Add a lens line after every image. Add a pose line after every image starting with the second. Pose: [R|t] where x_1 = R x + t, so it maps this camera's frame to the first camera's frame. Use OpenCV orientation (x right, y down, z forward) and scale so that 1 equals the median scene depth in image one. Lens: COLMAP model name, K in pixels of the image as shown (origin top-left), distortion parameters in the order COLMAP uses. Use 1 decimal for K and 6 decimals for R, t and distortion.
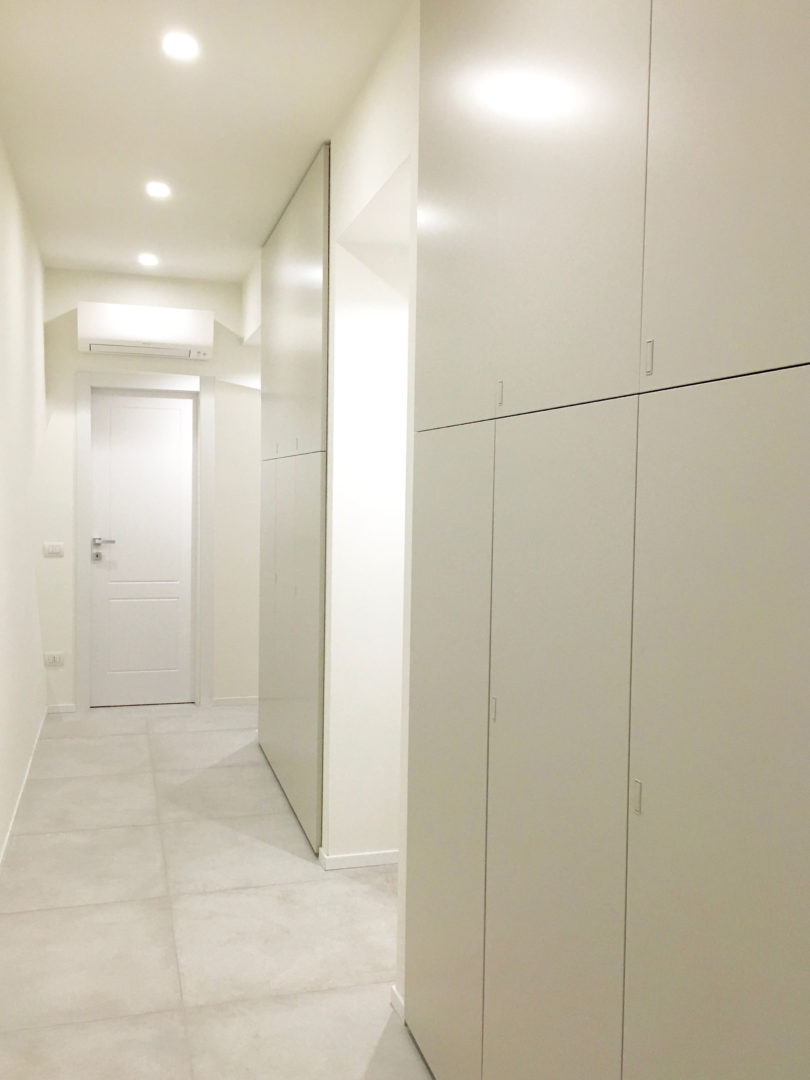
lens RADIAL K [[915.9, 0, 405.0], [0, 915.9, 540.0], [0, 0, 1]] dist [0.016341, -0.015187]
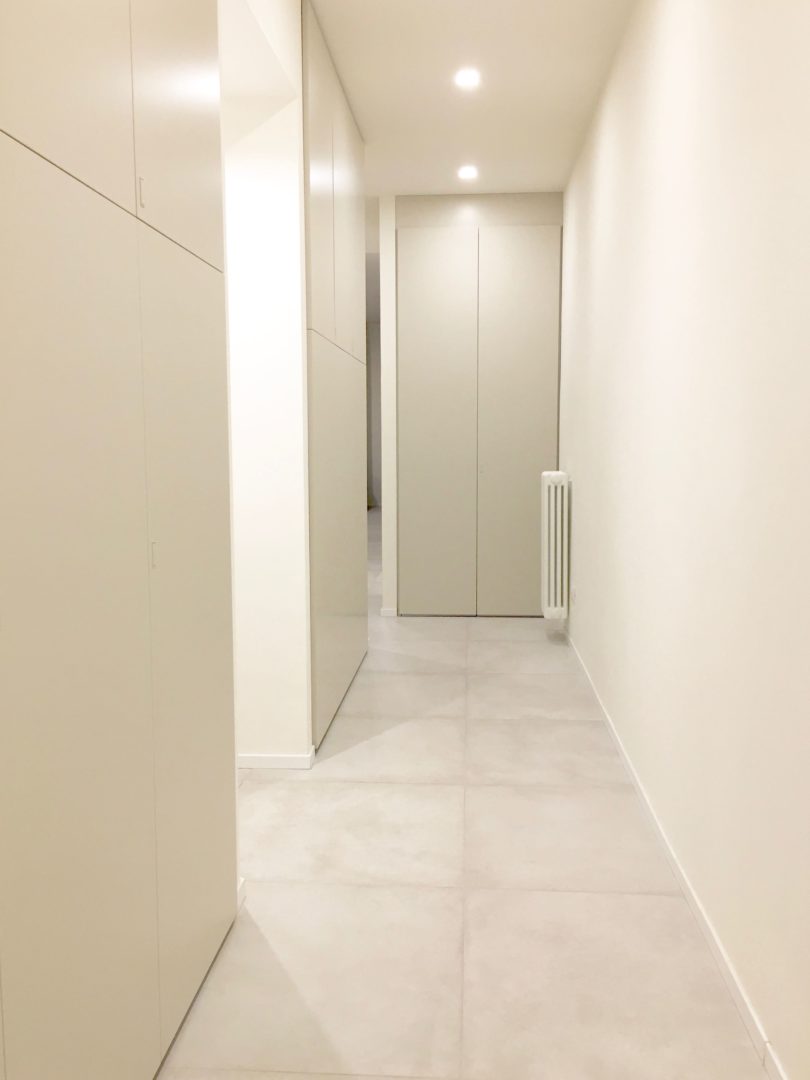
lens RADIAL K [[967.1, 0, 433.8], [0, 967.1, 536.9], [0, 0, 1]] dist [0.085901, -0.117929]
pose [[-0.942479, -0.043812, 0.331381, -0.503154], [0.005016, 0.989408, 0.145077, -0.019628], [-0.334227, 0.138394, -0.932277, 1.770471]]
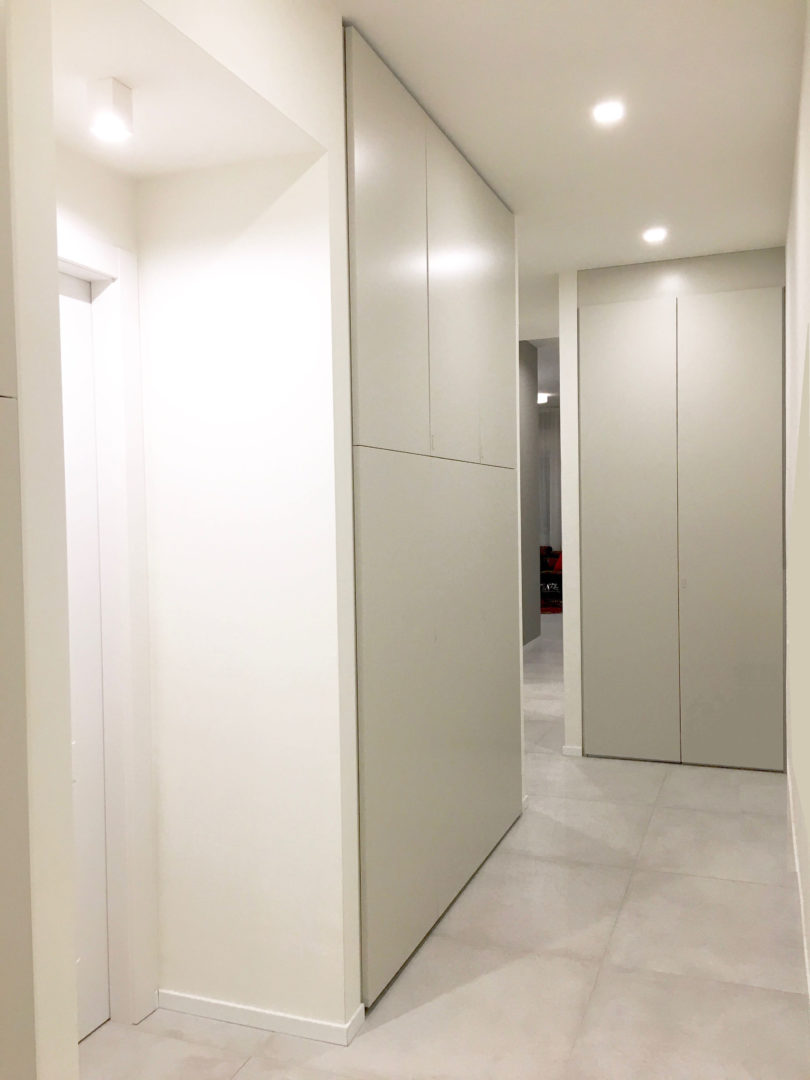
lens RADIAL K [[915.9, 0, 405.0], [0, 915.9, 540.0], [0, 0, 1]] dist [0.016341, -0.015187]
pose [[-0.781609, -0.022114, 0.623377, -0.521306], [0.032818, 0.996529, 0.076500, -0.071784], [-0.622905, 0.080251, -0.778170, 1.389797]]
